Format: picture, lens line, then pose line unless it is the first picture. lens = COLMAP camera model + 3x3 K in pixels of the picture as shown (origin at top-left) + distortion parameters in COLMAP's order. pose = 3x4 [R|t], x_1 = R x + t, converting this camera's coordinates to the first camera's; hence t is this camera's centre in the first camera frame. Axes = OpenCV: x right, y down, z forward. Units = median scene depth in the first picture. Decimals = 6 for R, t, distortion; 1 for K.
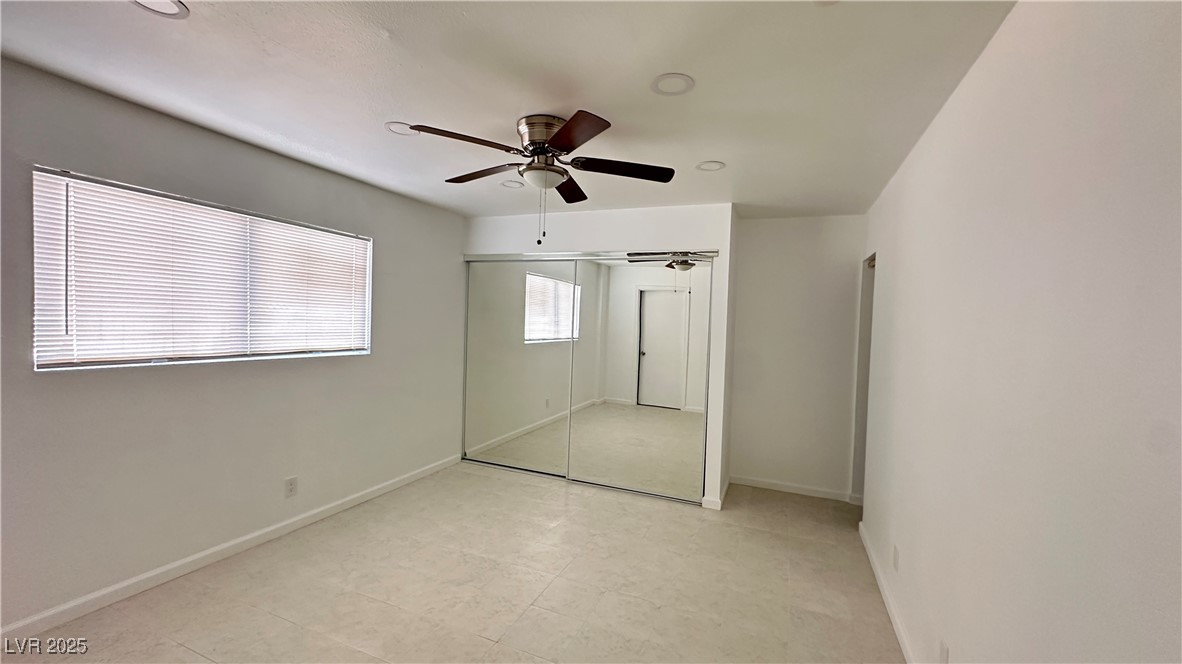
lens RADIAL K [[473.6, 0, 591.0], [0, 473.6, 332.0], [0, 0, 1]] dist [0.000874, 0.000361]
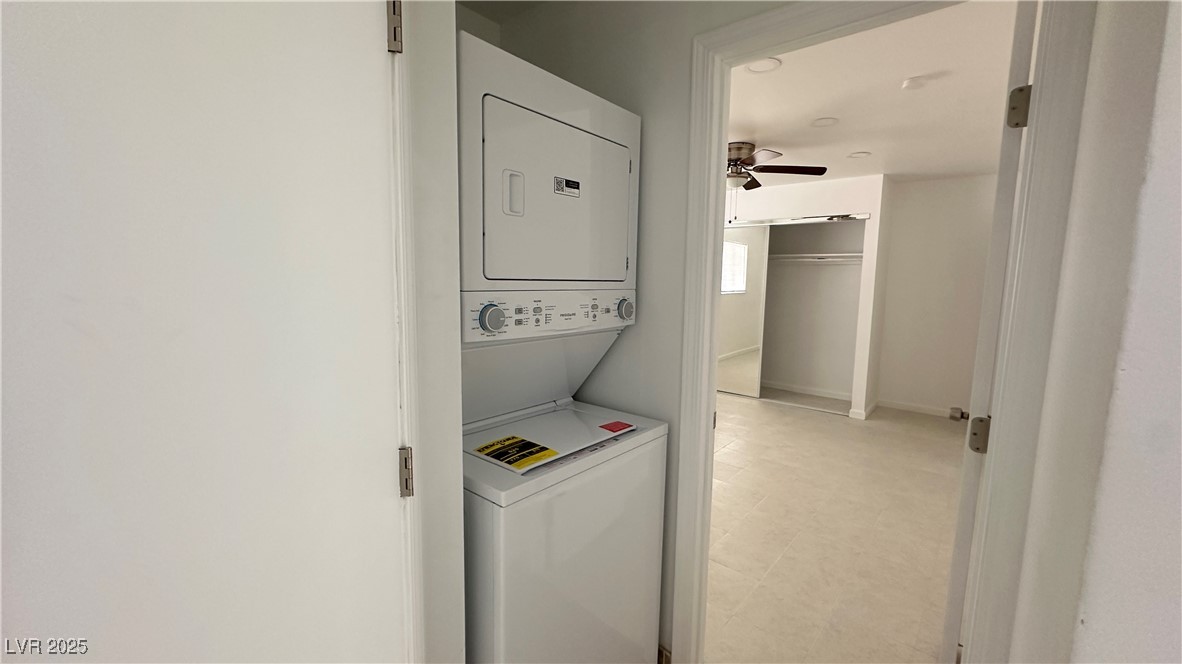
lens RADIAL K [[473.6, 0, 591.0], [0, 473.6, 332.0], [0, 0, 1]] dist [0.000874, 0.000361]
pose [[0.951399, 0.012409, -0.307711, -0.052325], [0.013451, 0.996560, 0.081777, 0.030657], [0.307668, -0.081941, 0.947959, -0.552334]]
